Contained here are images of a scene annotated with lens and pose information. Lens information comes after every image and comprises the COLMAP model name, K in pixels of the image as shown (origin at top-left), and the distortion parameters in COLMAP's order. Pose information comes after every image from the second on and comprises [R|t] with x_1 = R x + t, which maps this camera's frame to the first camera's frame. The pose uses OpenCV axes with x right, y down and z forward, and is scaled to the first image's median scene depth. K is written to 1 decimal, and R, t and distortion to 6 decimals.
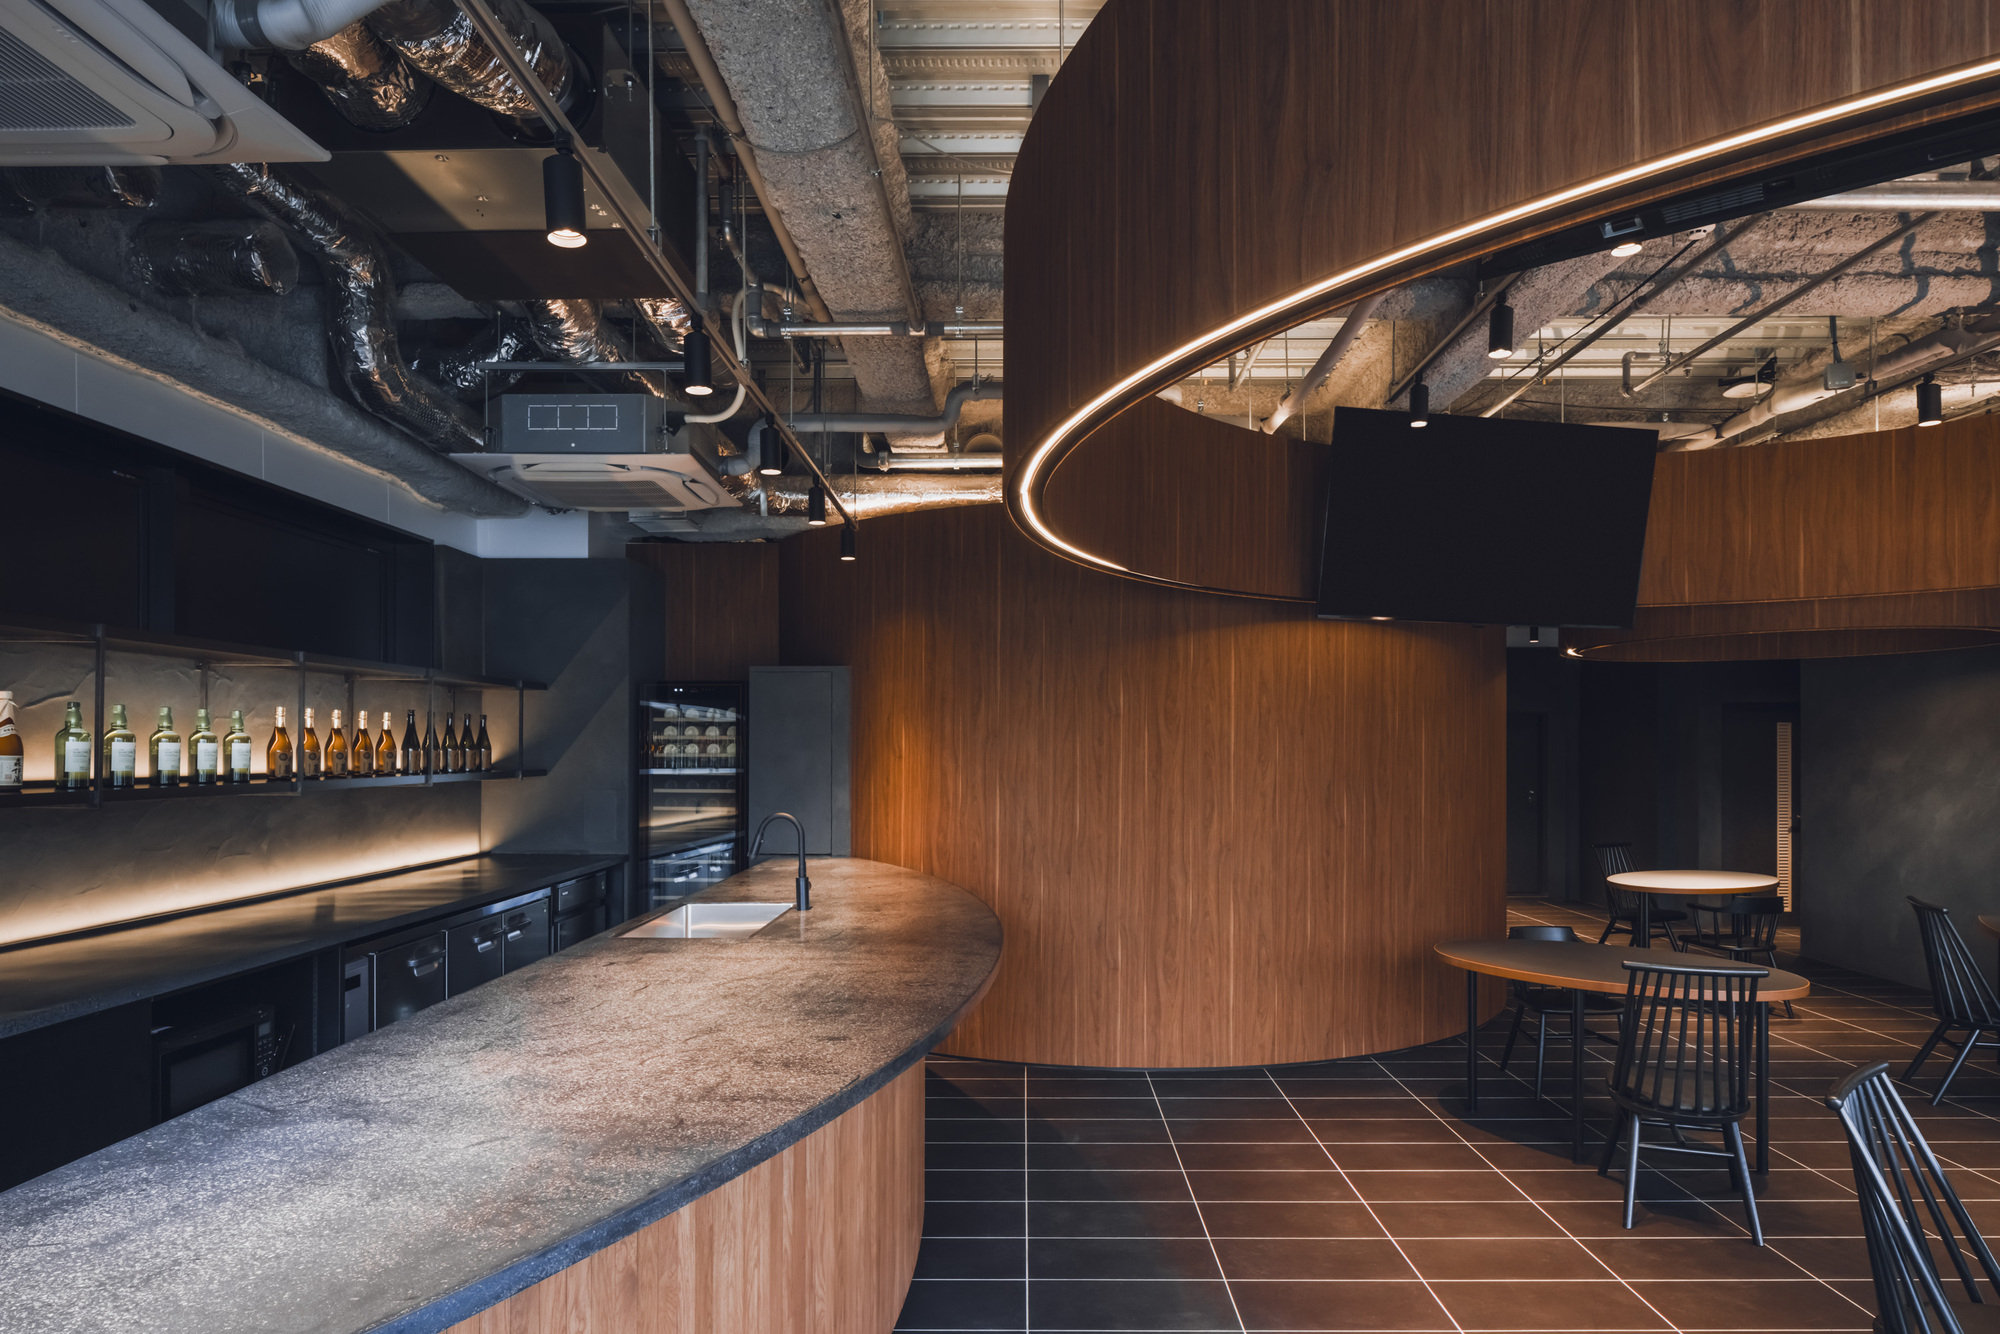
lens RADIAL K [[1131.9, 0, 988.9], [0, 1131.9, 719.9], [0, 0, 1]] dist [-0.009207, -0.002975]
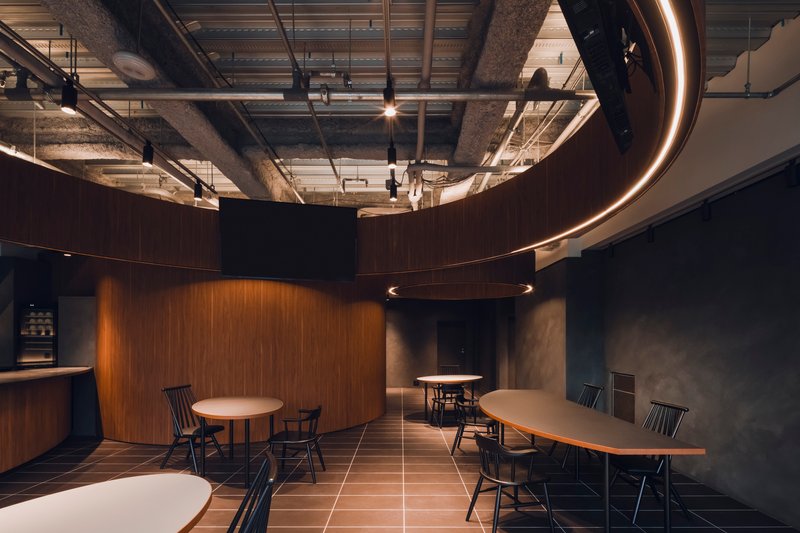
lens RADIAL K [[392.3, 0, 402.1], [0, 392.3, 335.5], [0, 0, 1]] dist [-0.002442, 0.000465]
pose [[0.999946, 0.003574, 0.009789, 0.661402], [-0.003753, 0.999825, 0.018305, 0.027997], [-0.009722, -0.018340, 0.999785, 0.060007]]
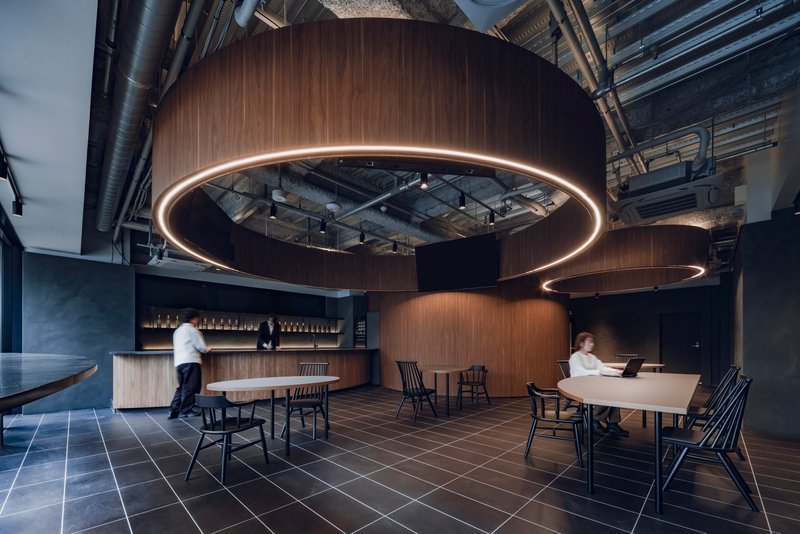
lens RADIAL K [[321.3, 0, 401.6], [0, 321.3, 342.0], [0, 0, 1]] dist [0.006047, -0.000680]
pose [[0.718209, -0.005815, -0.695803, 1.064191], [0.021292, 0.999680, 0.013623, 0.080028], [0.695501, -0.024599, 0.718104, 0.017840]]
